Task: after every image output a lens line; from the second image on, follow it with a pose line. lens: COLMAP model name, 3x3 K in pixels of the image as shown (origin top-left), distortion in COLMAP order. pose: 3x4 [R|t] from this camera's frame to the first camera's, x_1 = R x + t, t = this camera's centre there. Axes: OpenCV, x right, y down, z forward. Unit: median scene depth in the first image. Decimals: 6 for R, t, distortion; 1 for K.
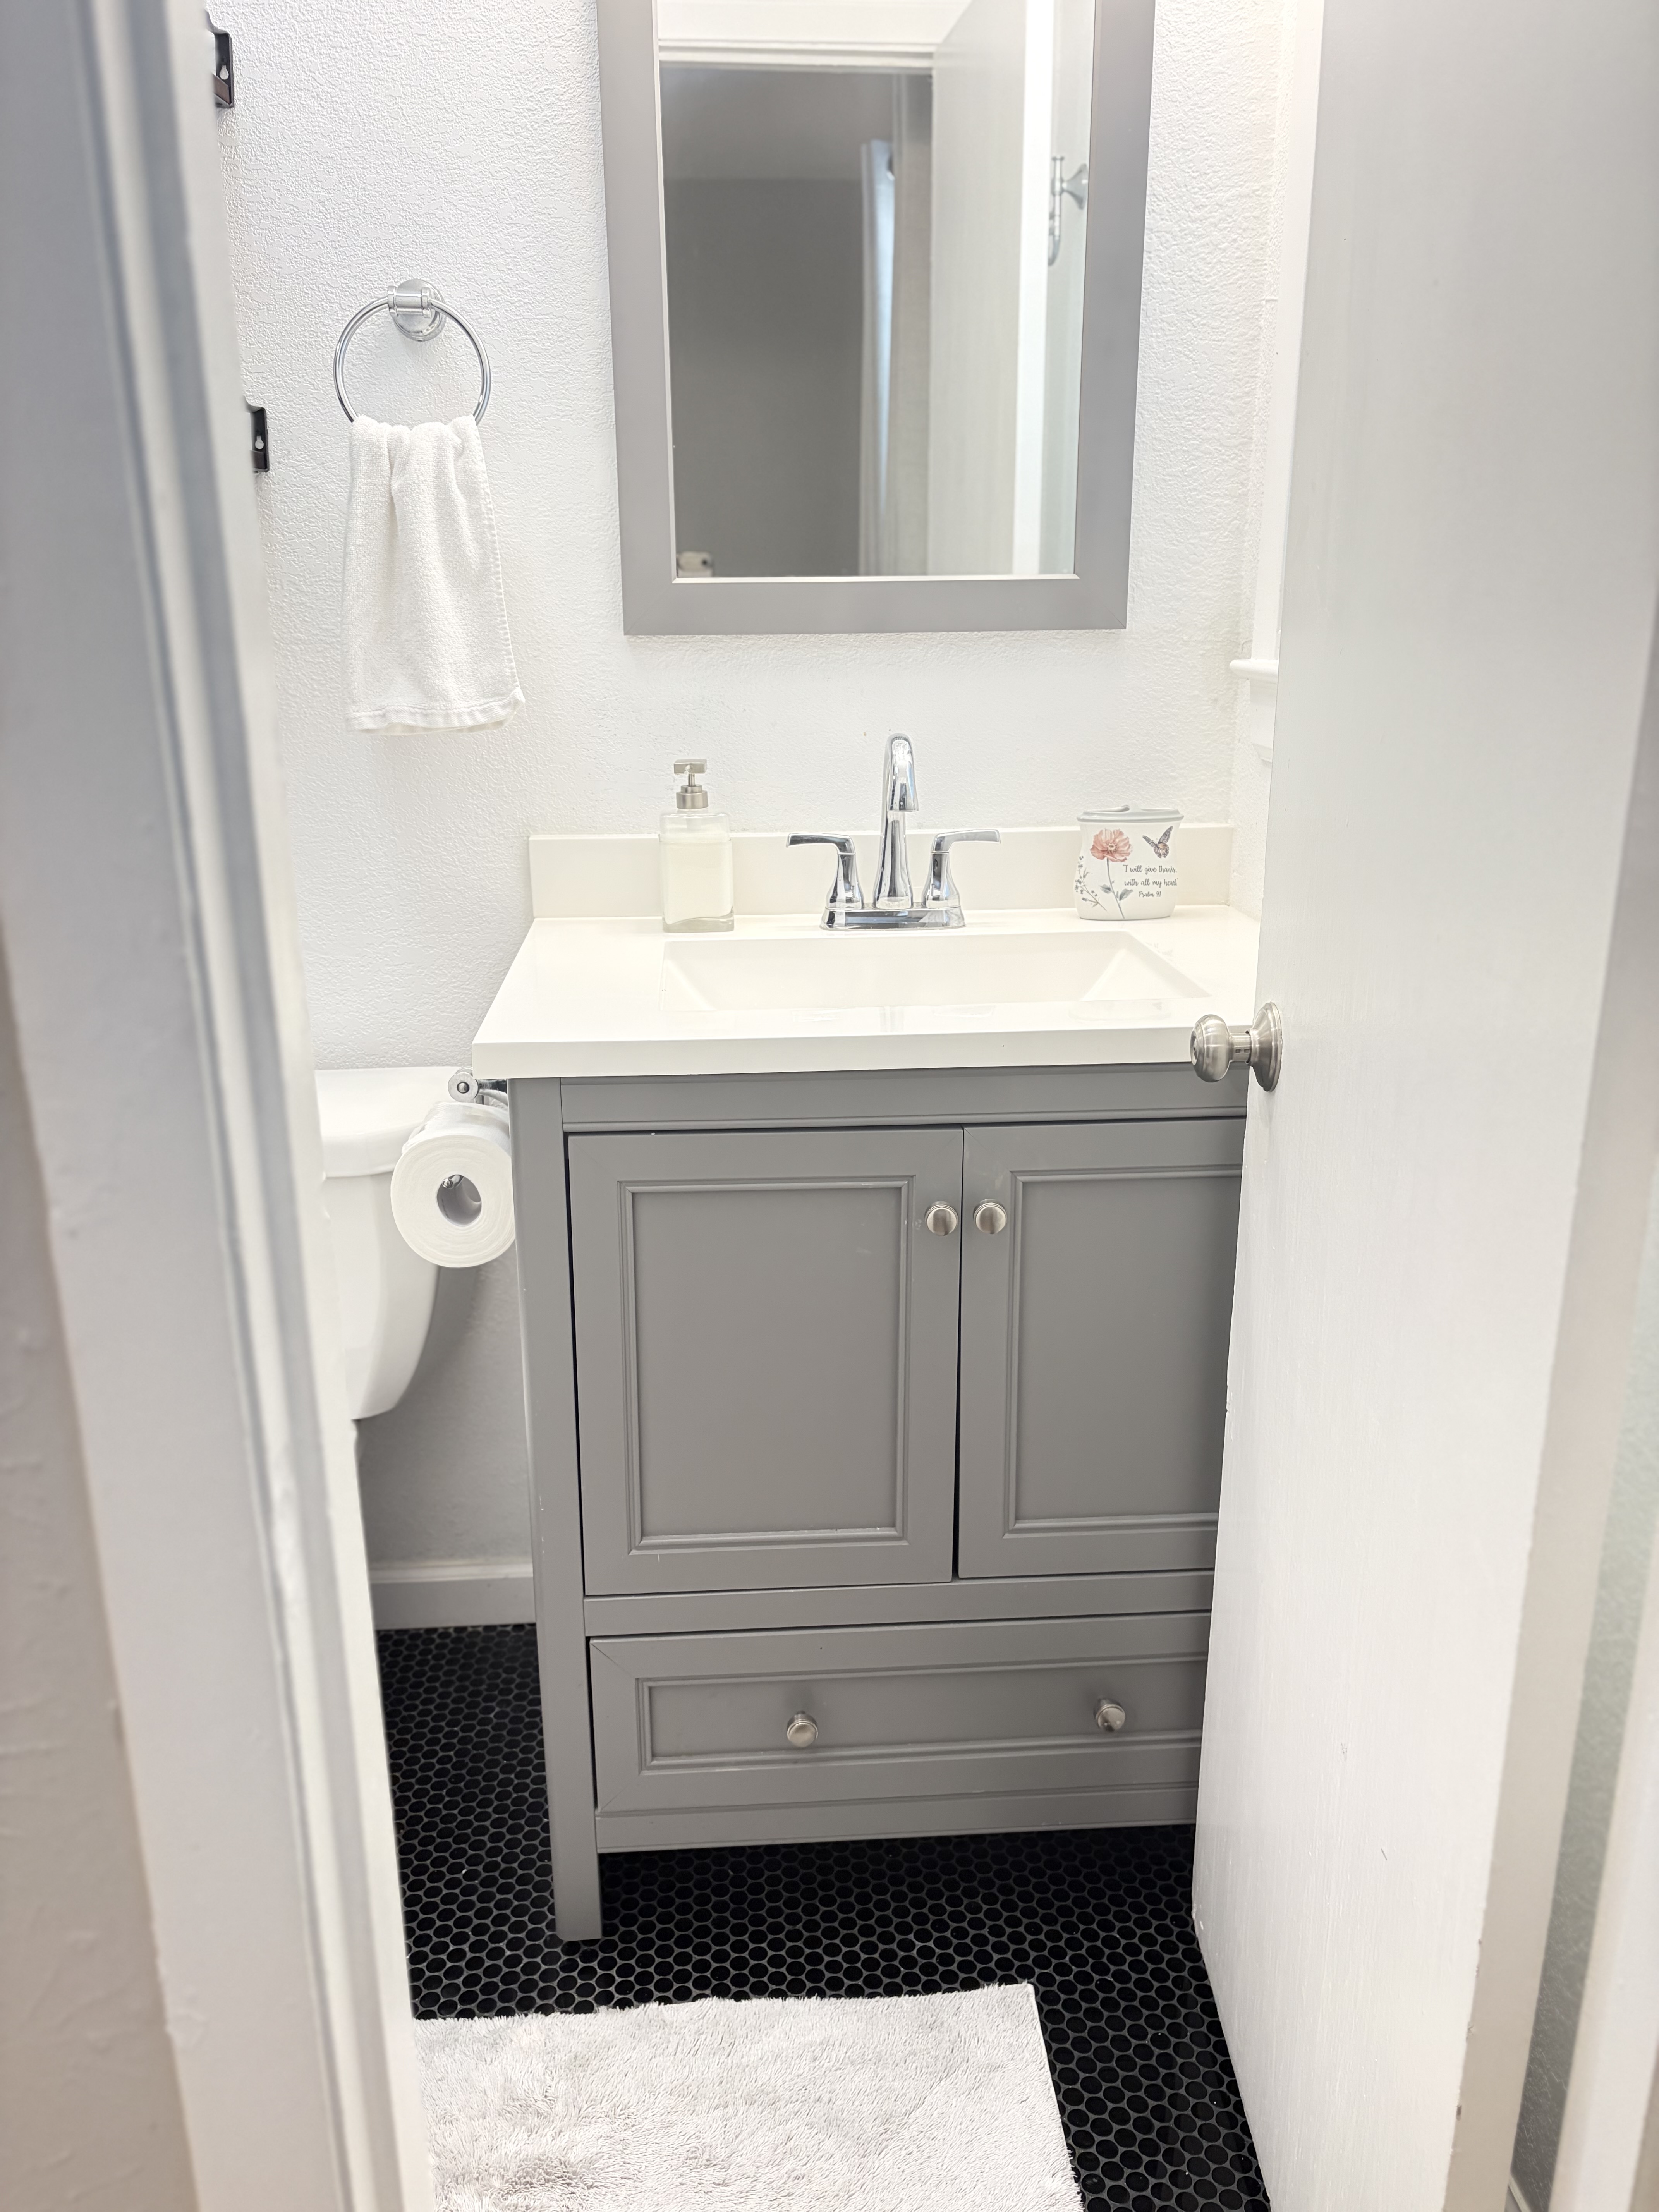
lens RADIAL K [[1685.2, 0, 823.4], [0, 1685.2, 1101.3], [0, 0, 1]] dist [0.034098, -0.009533]
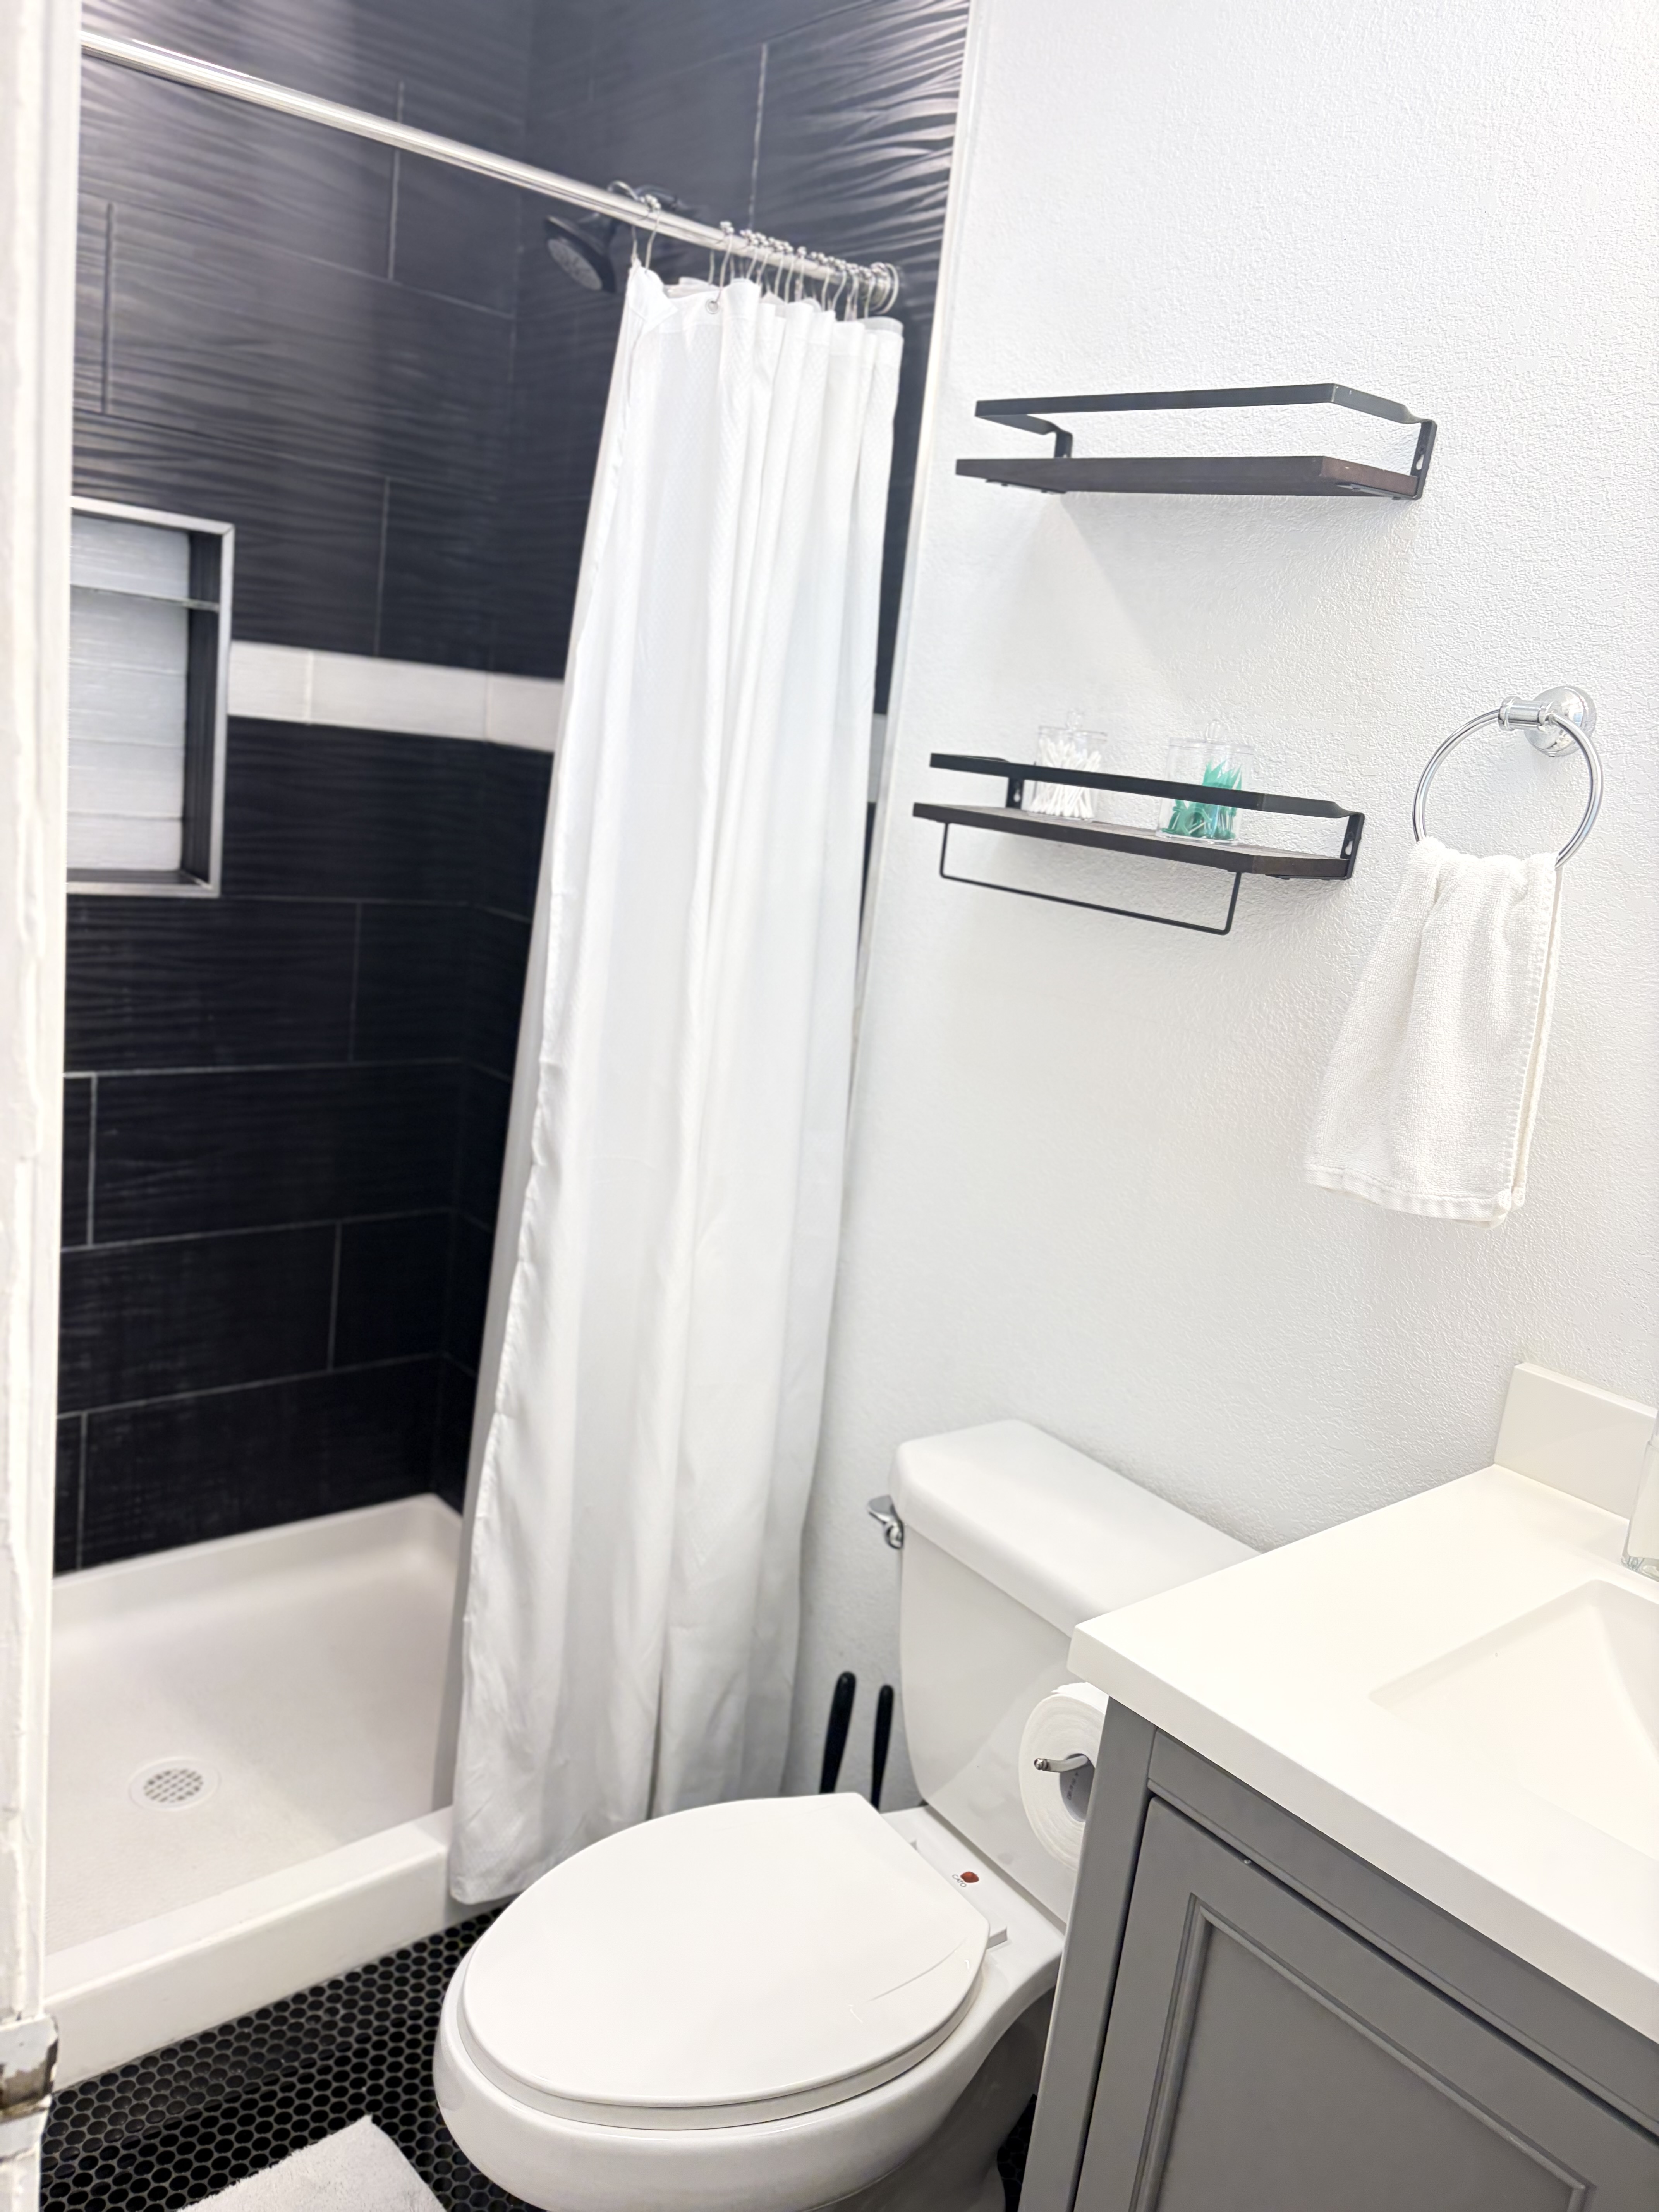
lens RADIAL K [[1685.2, 0, 830.1], [0, 1685.2, 1108.5], [0, 0, 1]] dist [0.034098, -0.009533]
pose [[0.581969, 0.248406, -0.774343, 0.227626], [-0.345614, 0.937481, 0.040989, -0.207478], [0.736114, 0.243770, 0.631437, 0.286146]]
